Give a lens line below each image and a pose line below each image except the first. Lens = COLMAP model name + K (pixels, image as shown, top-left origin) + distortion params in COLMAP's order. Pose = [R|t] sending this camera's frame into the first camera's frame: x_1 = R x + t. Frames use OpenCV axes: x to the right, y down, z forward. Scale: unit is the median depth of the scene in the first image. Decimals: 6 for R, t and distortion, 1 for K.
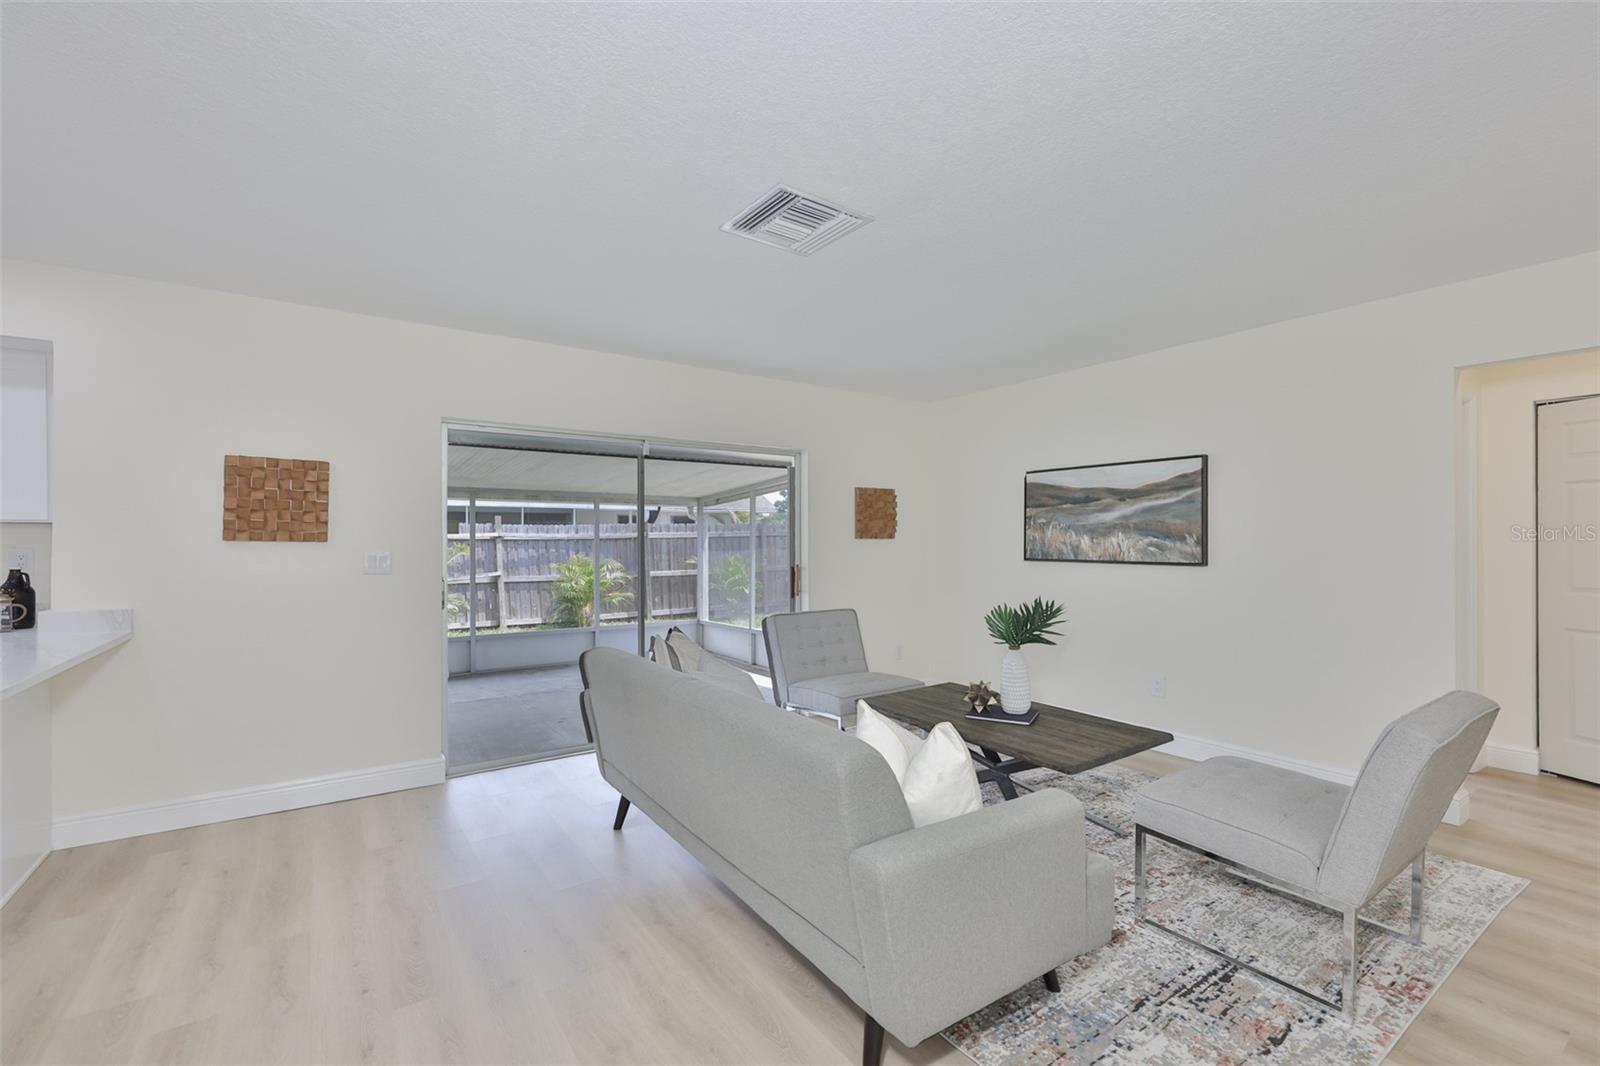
lens RADIAL K [[706.0, 0, 818.4], [0, 706.0, 548.5], [0, 0, 1]] dist [-0.004647, 0.001327]
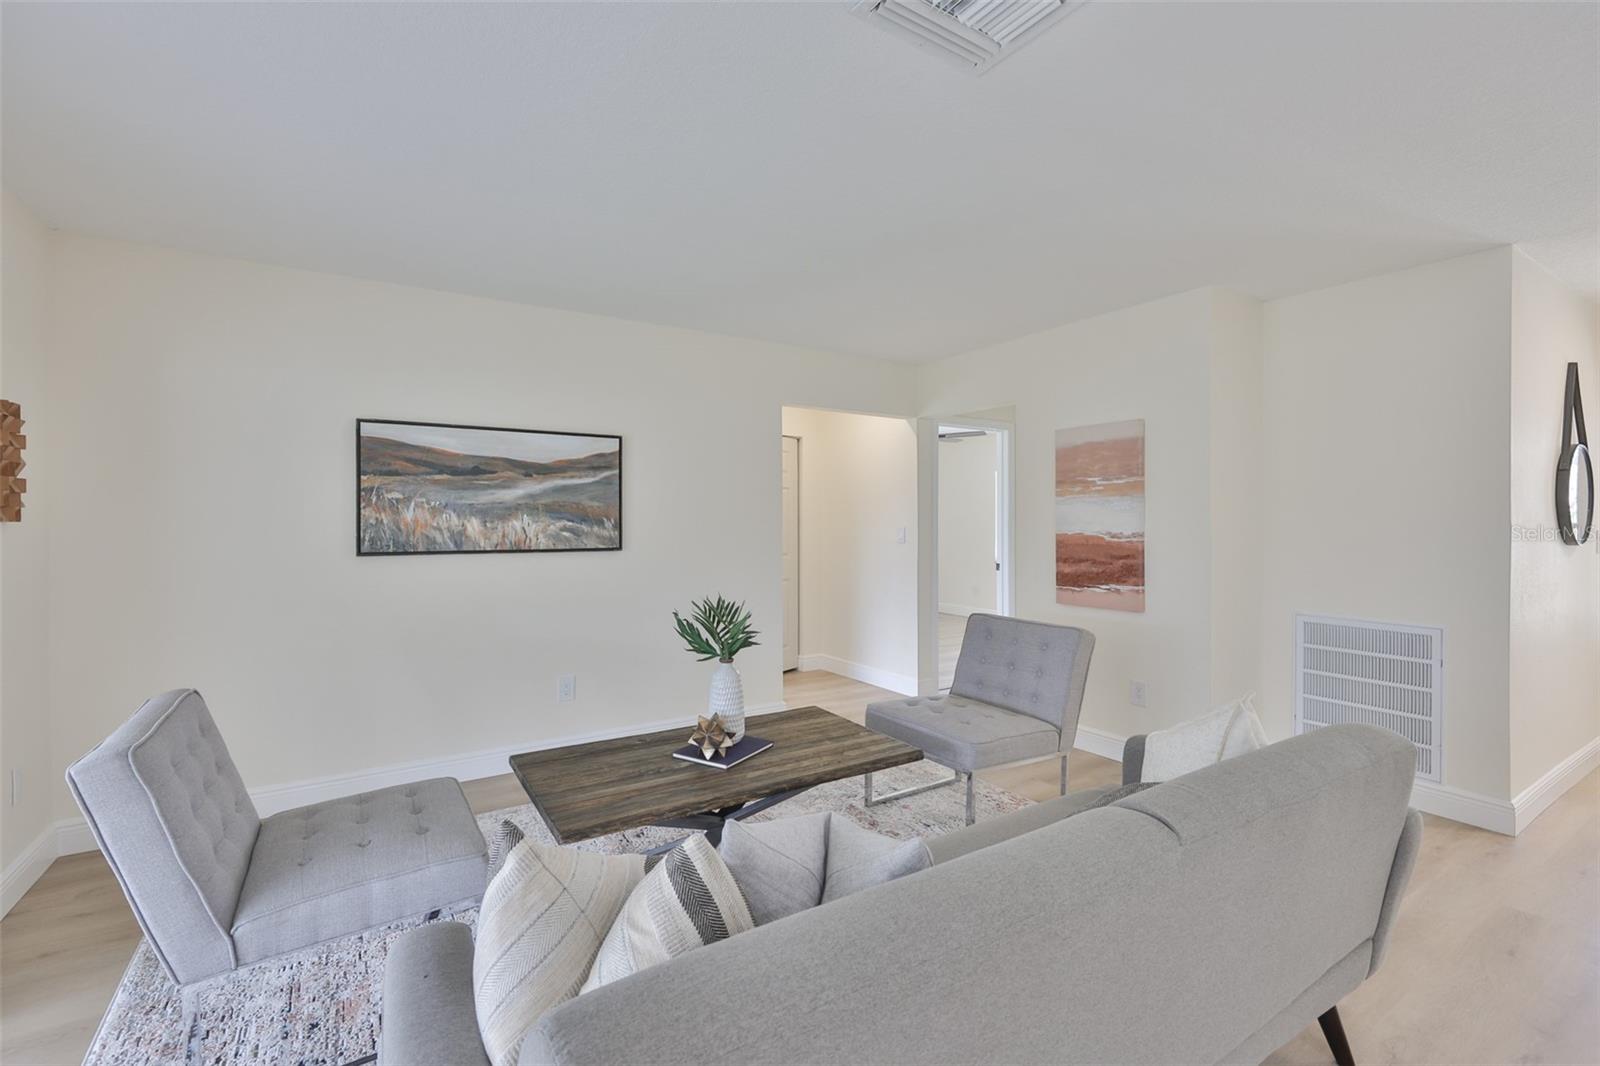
lens RADIAL K [[706.0, 0, 797.5], [0, 706.0, 525.6], [0, 0, 1]] dist [-0.004647, 0.001327]
pose [[0.049415, -0.005786, 0.998762, -0.386843], [0.010716, 0.999929, 0.005262, -0.011275], [-0.998721, 0.010443, 0.049474, 0.663121]]
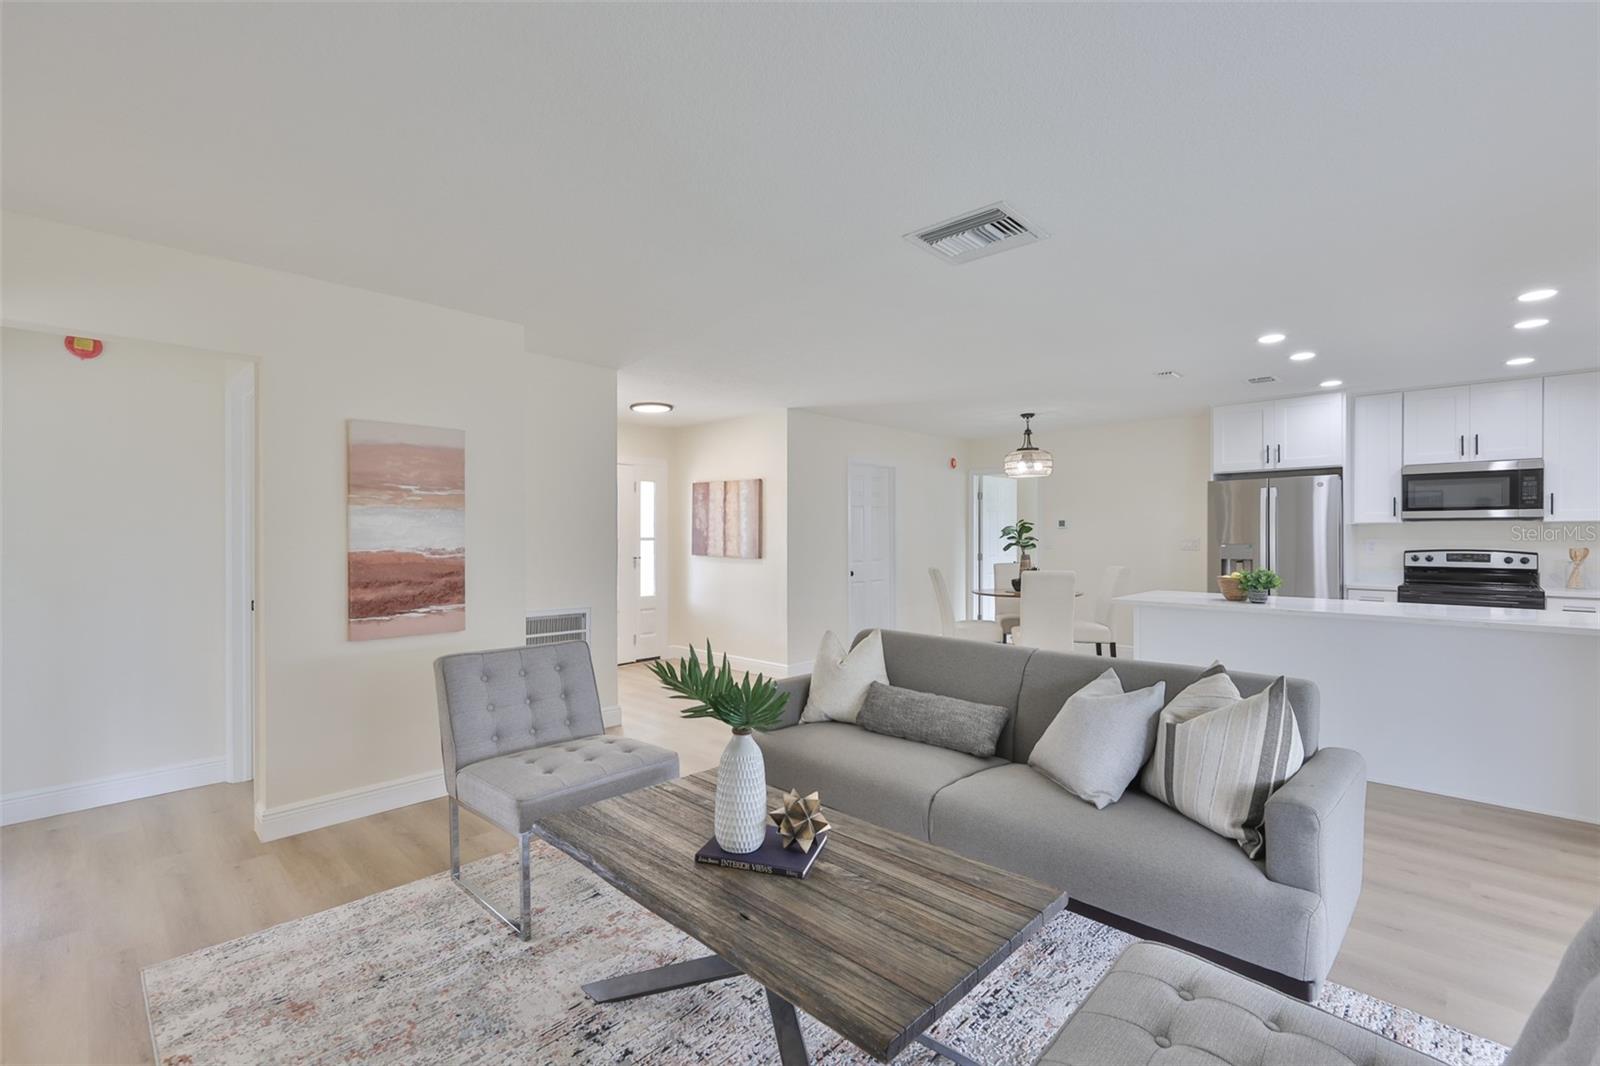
lens RADIAL K [[706.0, 0, 803.3], [0, 706.0, 534.1], [0, 0, 1]] dist [-0.004647, 0.001327]
pose [[-0.981049, 0.001806, -0.193753, 0.233323], [0.000539, 0.999978, 0.006589, -0.014877], [0.193760, 0.006360, -0.981028, 1.160334]]
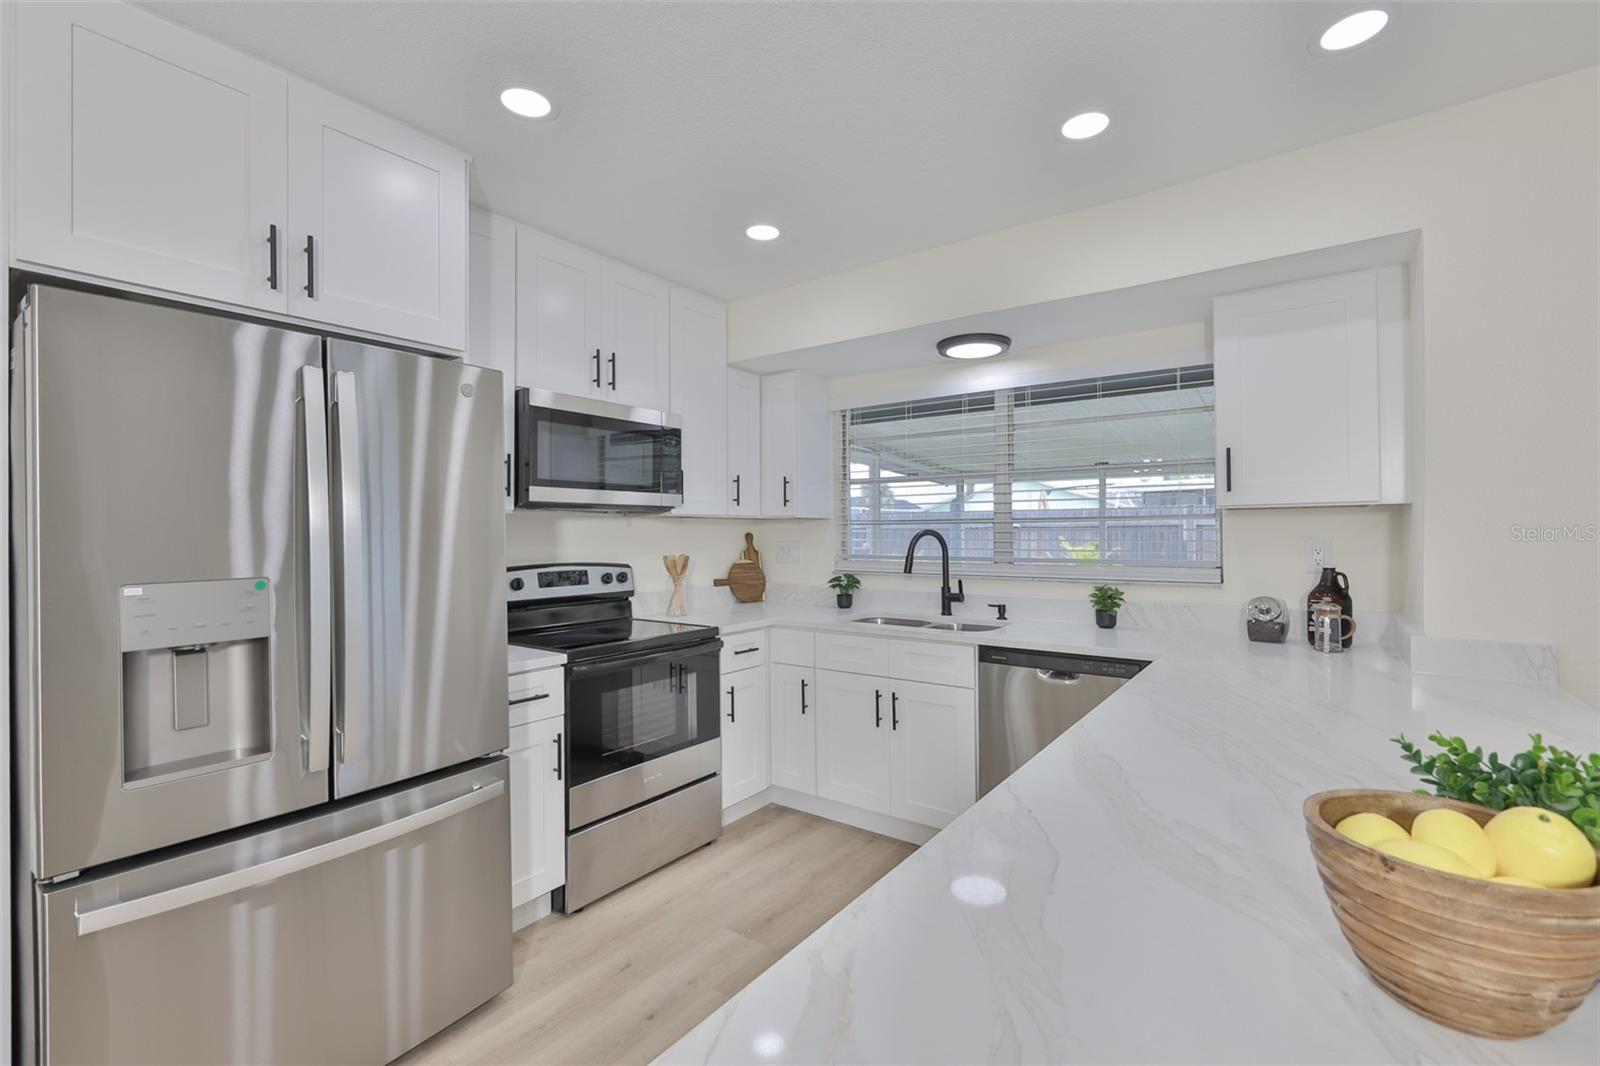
lens RADIAL K [[706.0, 0, 802.4], [0, 706.0, 529.6], [0, 0, 1]] dist [-0.004647, 0.001327]
pose [[0.327343, -0.007601, -0.944875, -0.445723], [0.003689, 0.999970, -0.006766, -0.006190], [0.944899, -0.001271, 0.327361, 0.154997]]
